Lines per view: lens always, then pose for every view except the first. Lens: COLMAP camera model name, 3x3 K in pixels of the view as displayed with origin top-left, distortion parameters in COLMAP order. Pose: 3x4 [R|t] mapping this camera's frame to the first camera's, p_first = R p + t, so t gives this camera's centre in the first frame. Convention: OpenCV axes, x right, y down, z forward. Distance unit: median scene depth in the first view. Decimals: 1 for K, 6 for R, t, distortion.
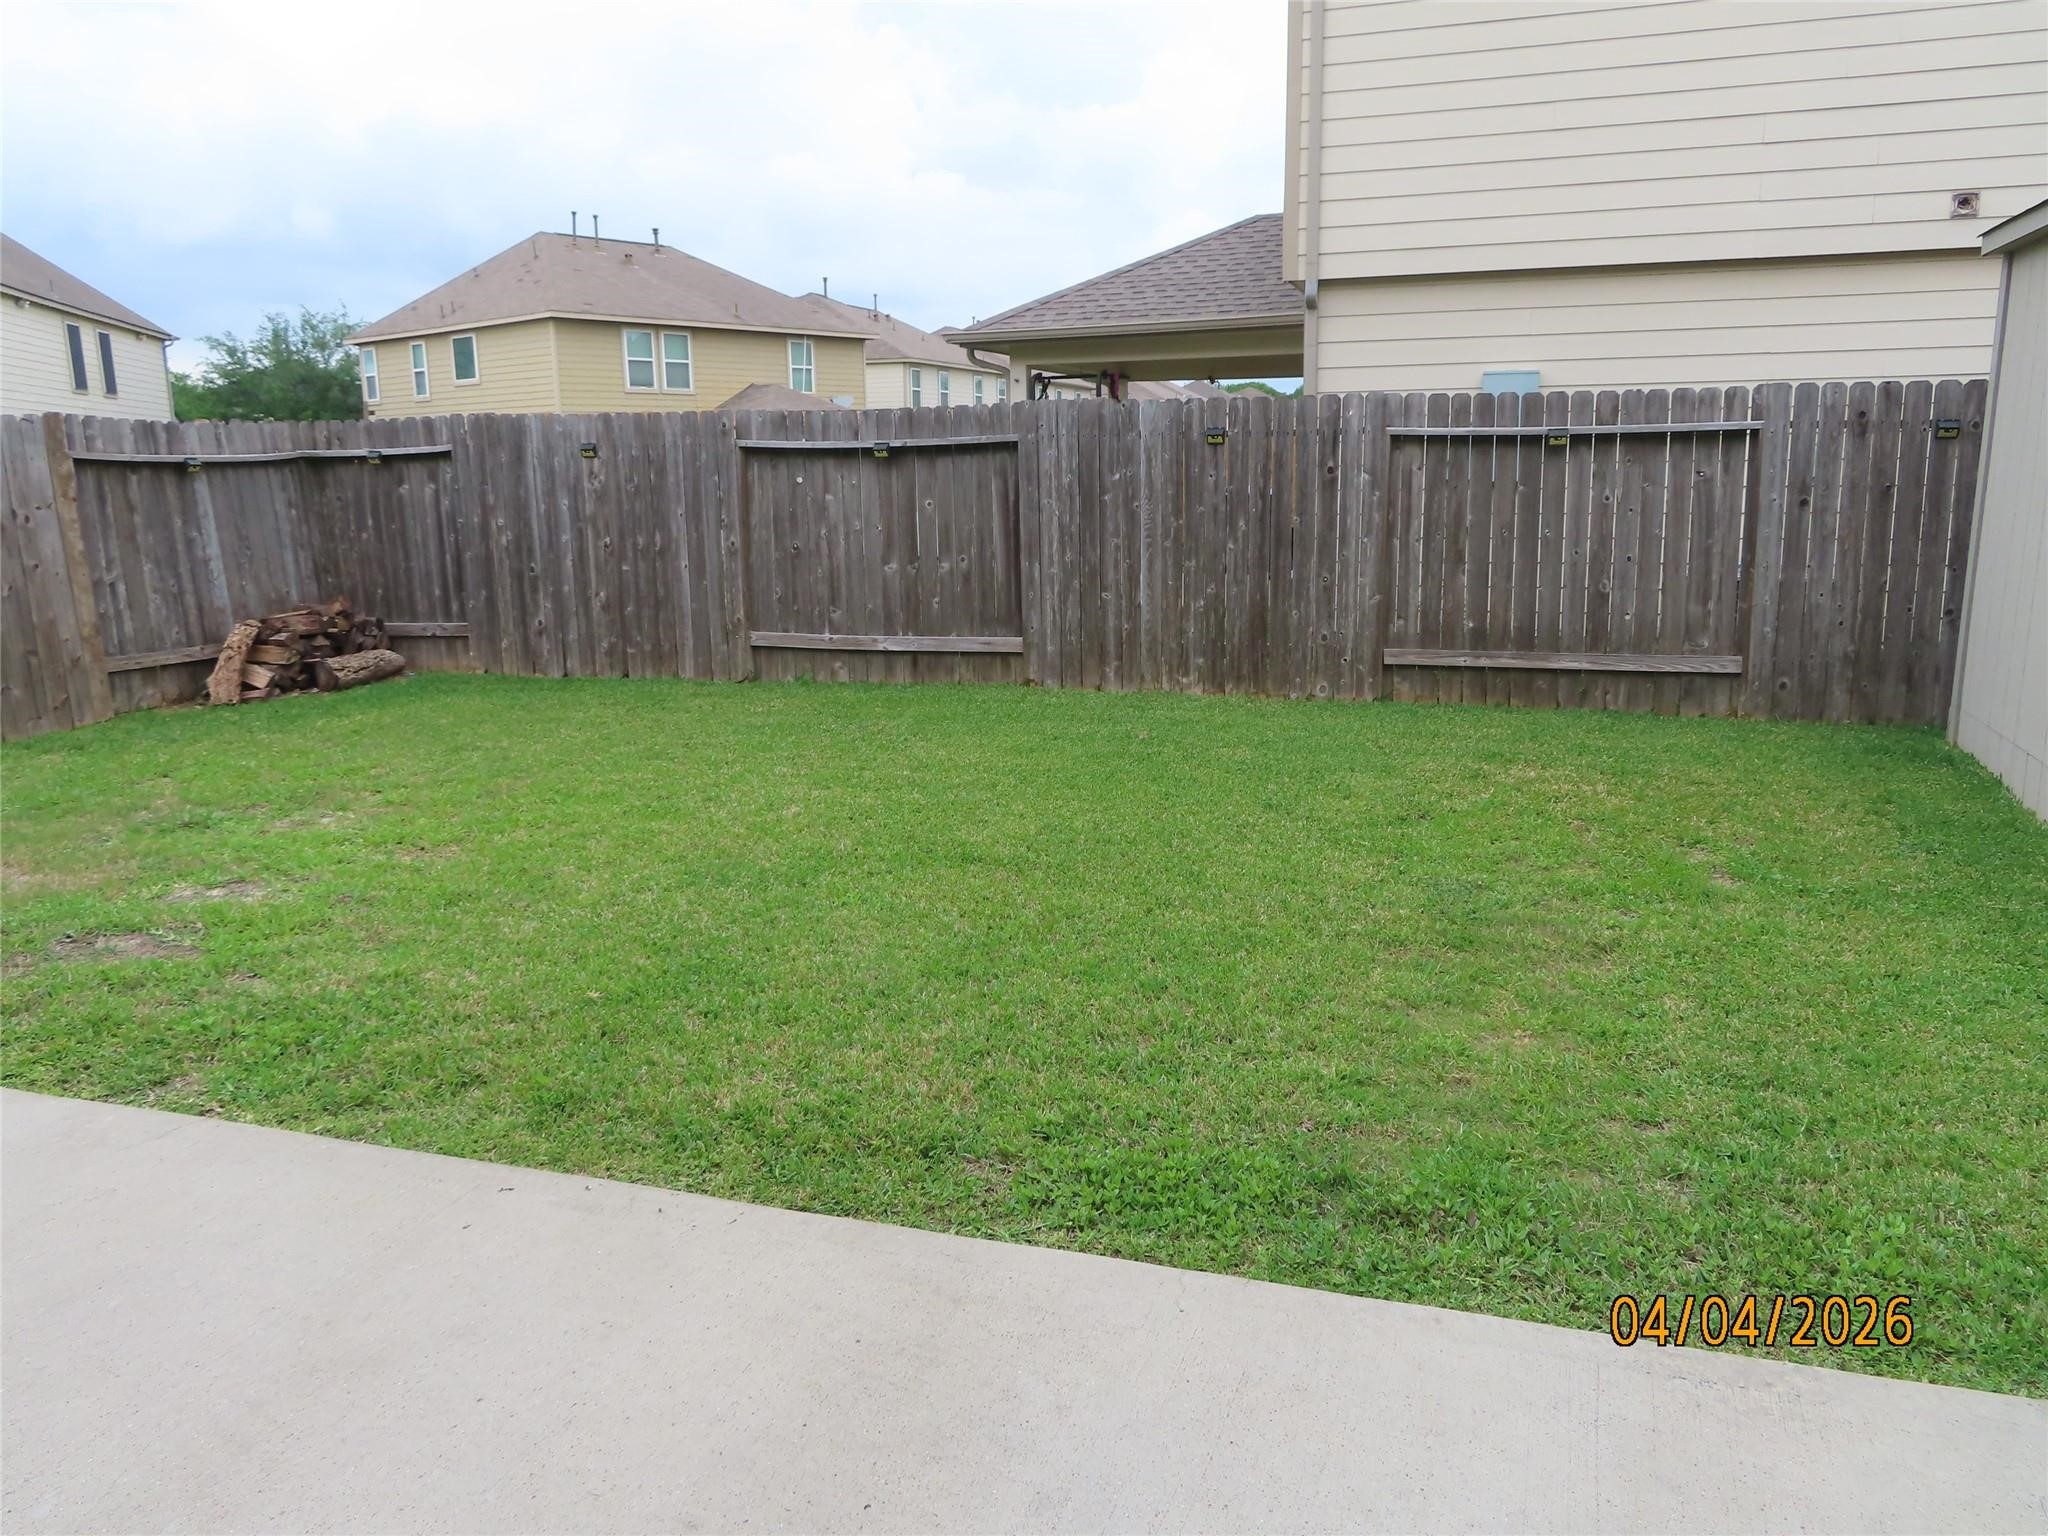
lens RADIAL K [[1476.5, 0, 1026.1], [0, 1476.5, 762.5], [0, 0, 1]] dist [-0.012949, 0.006693]
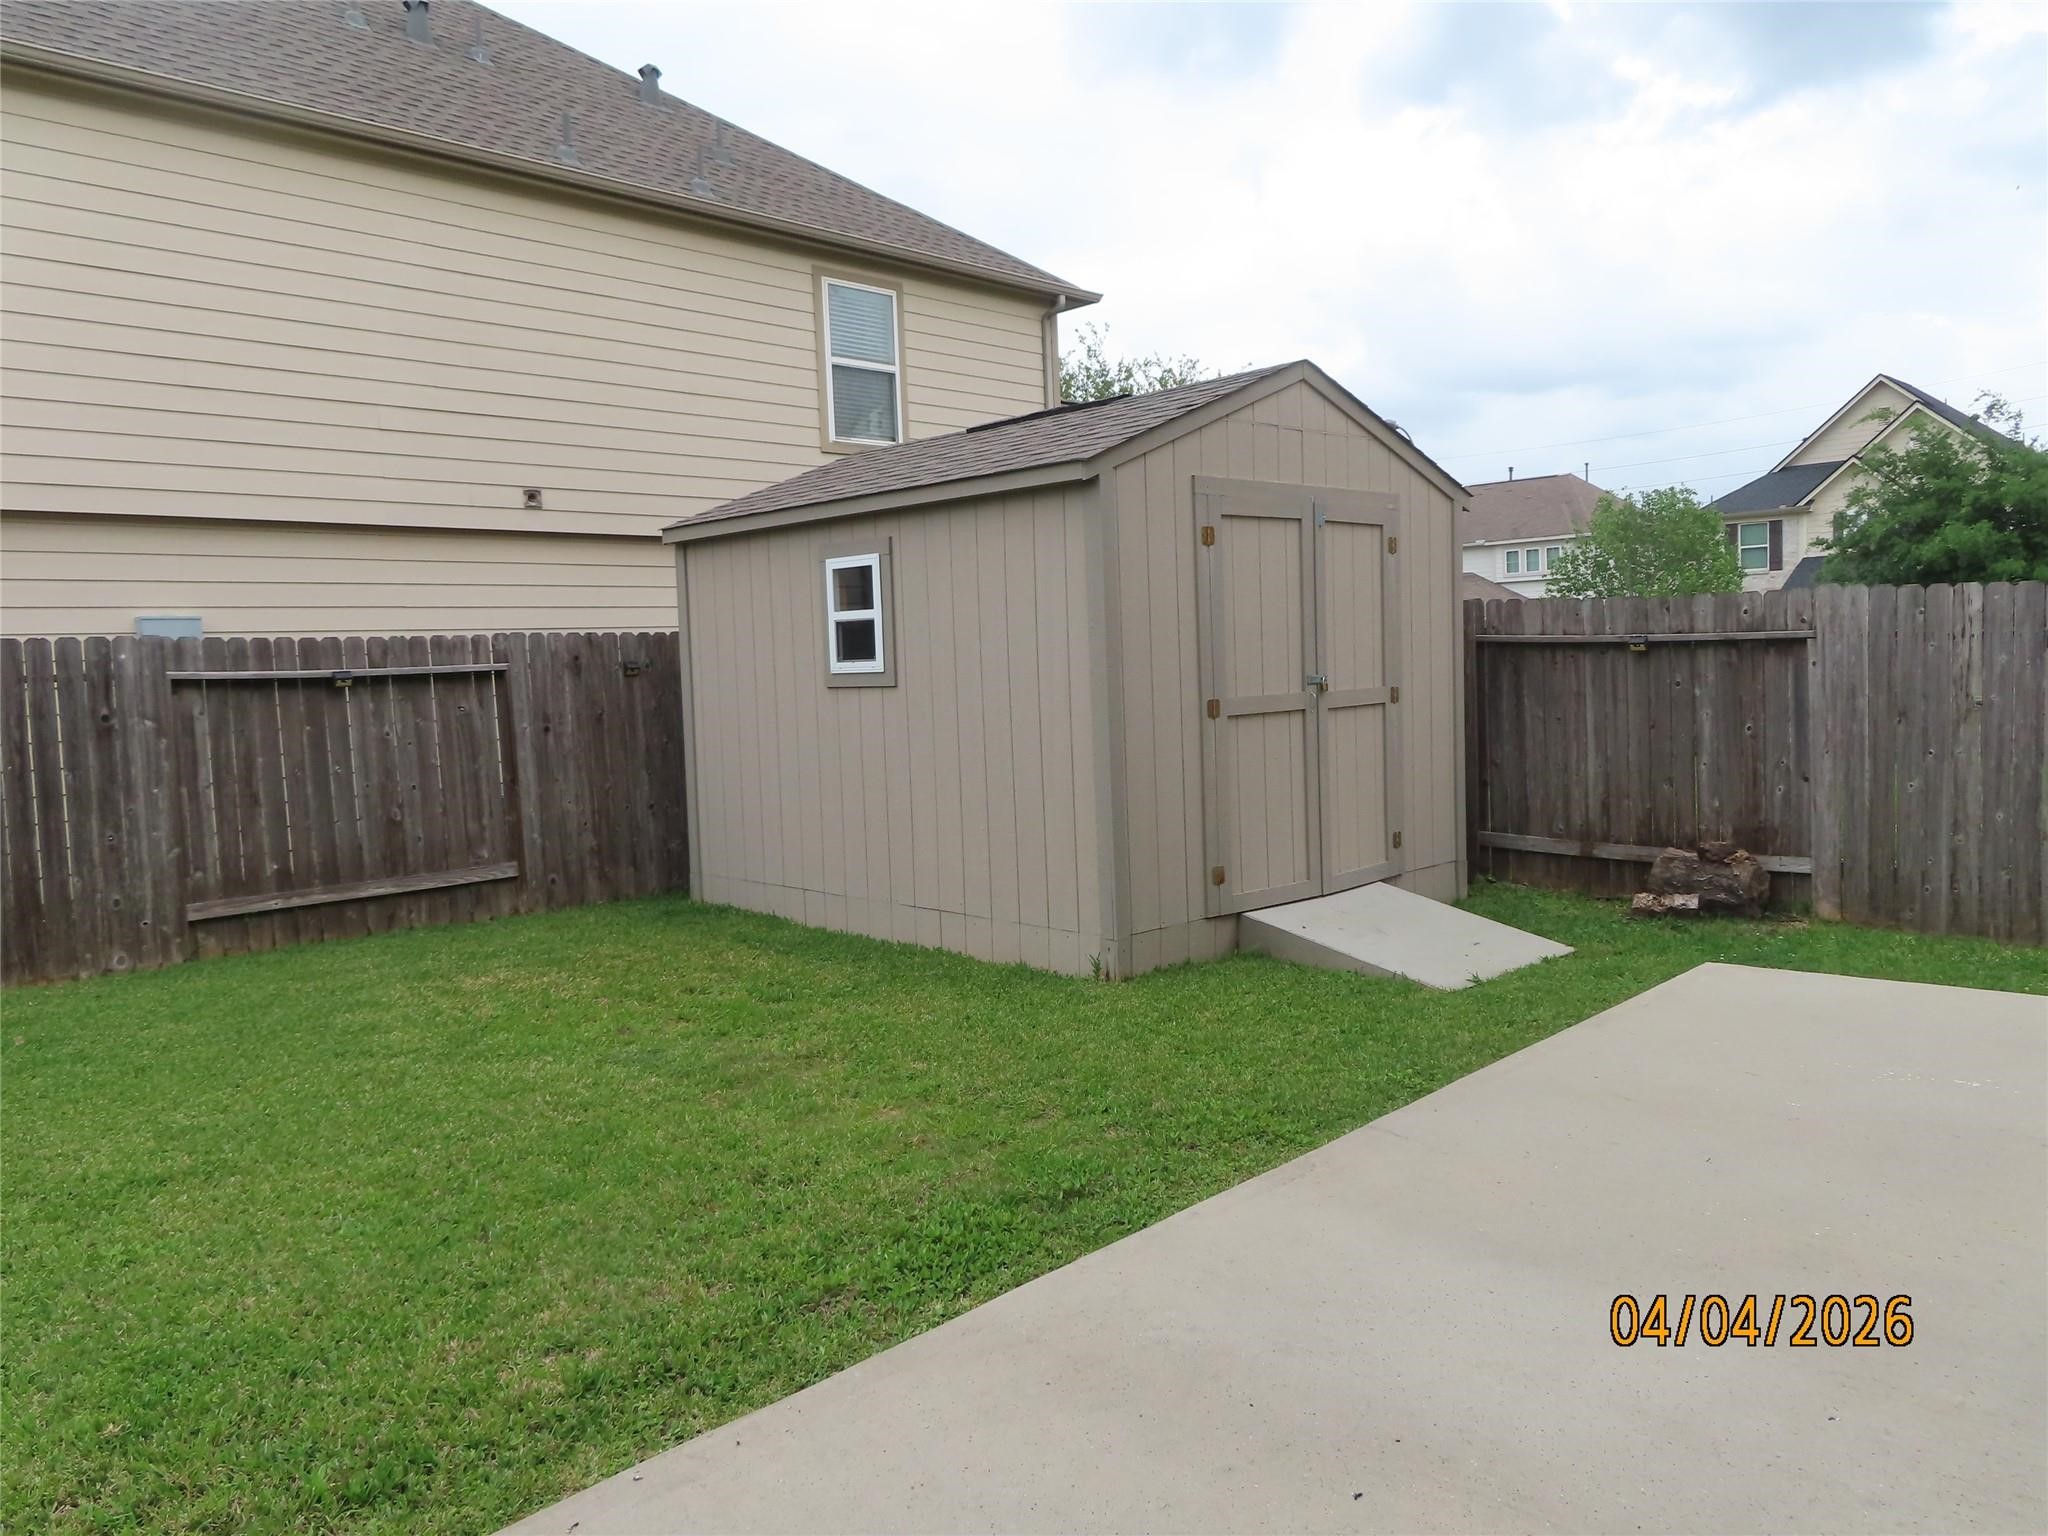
lens RADIAL K [[1476.5, 0, 1025.9], [0, 1476.5, 770.0], [0, 0, 1]] dist [-0.012949, 0.006693]
pose [[0.439515, -0.064468, 0.895919, -0.369344], [0.208695, 0.977456, -0.032045, -0.021231], [-0.873655, 0.201058, 0.443060, 0.117453]]
